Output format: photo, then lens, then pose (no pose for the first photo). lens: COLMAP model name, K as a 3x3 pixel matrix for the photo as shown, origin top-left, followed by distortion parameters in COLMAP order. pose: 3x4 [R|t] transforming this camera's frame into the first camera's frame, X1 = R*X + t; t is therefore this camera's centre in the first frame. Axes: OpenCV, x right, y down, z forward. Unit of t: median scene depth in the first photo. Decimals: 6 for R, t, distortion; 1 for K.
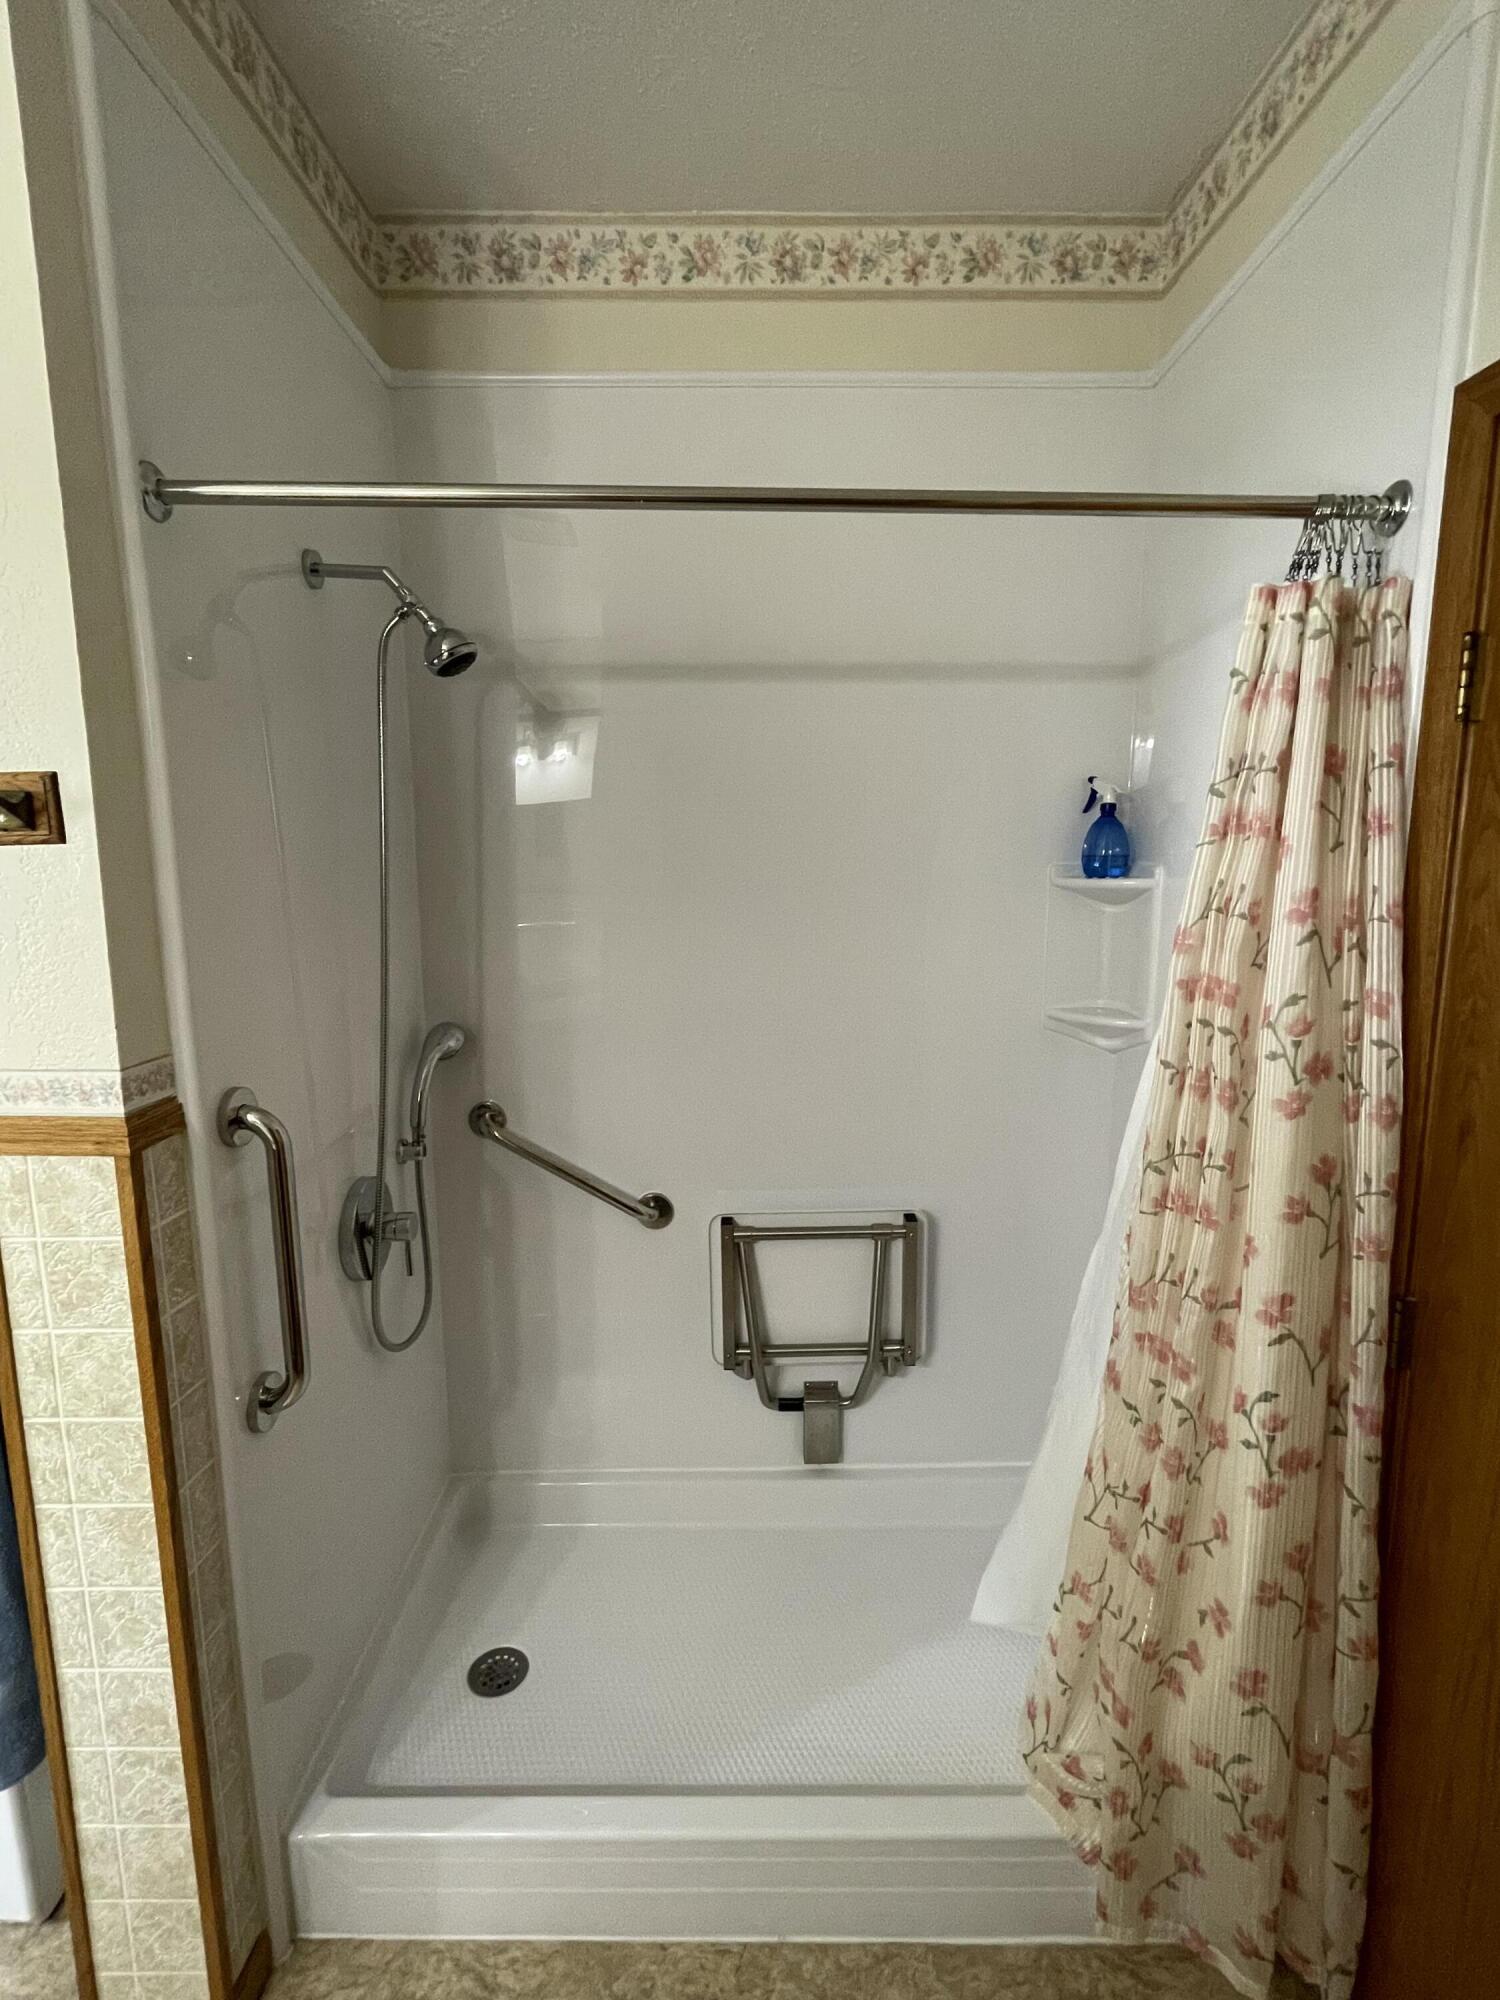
lens RADIAL K [[902.5, 0, 749.5], [0, 902.5, 987.7], [0, 0, 1]] dist [-0.010804, 0.000680]
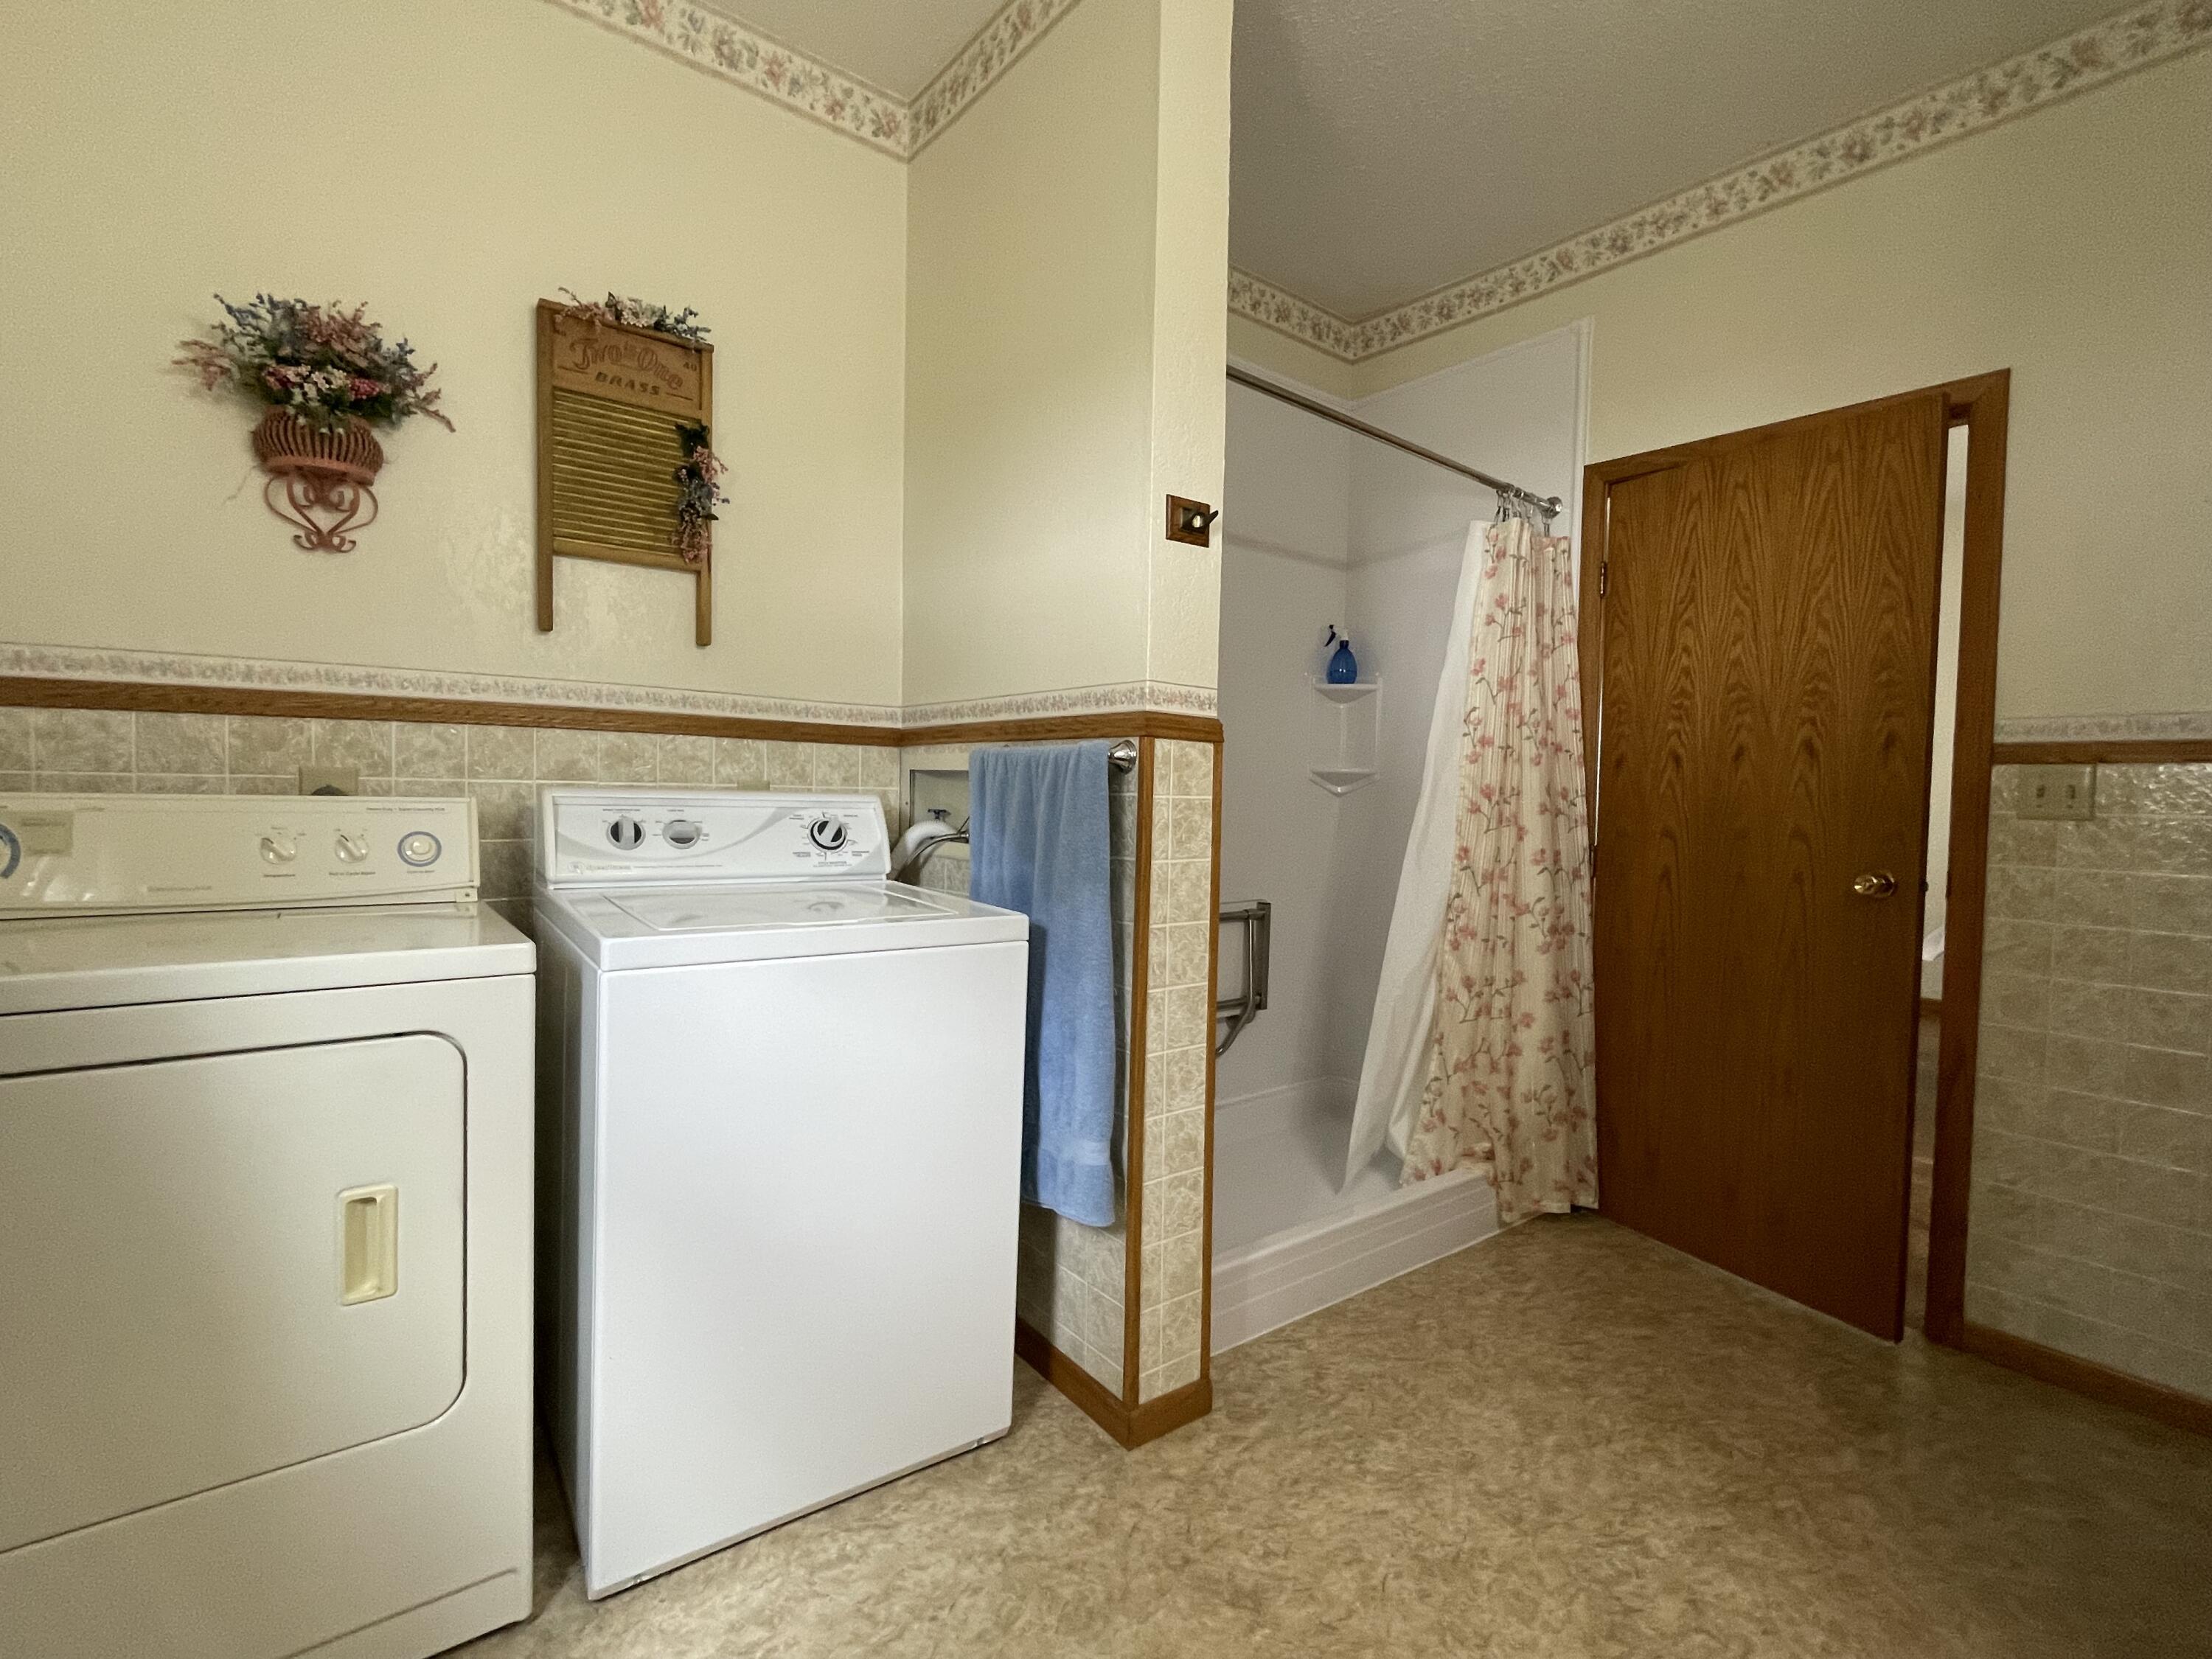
lens RADIAL K [[998.1, 0, 1107.7], [0, 998.1, 827.7], [0, 0, 1]] dist [-0.010804, 0.000680]
pose [[0.786987, -0.003737, 0.616959, -1.612550], [0.068398, 0.994346, -0.081225, 0.387730], [-0.613167, 0.106122, 0.782793, -0.220280]]
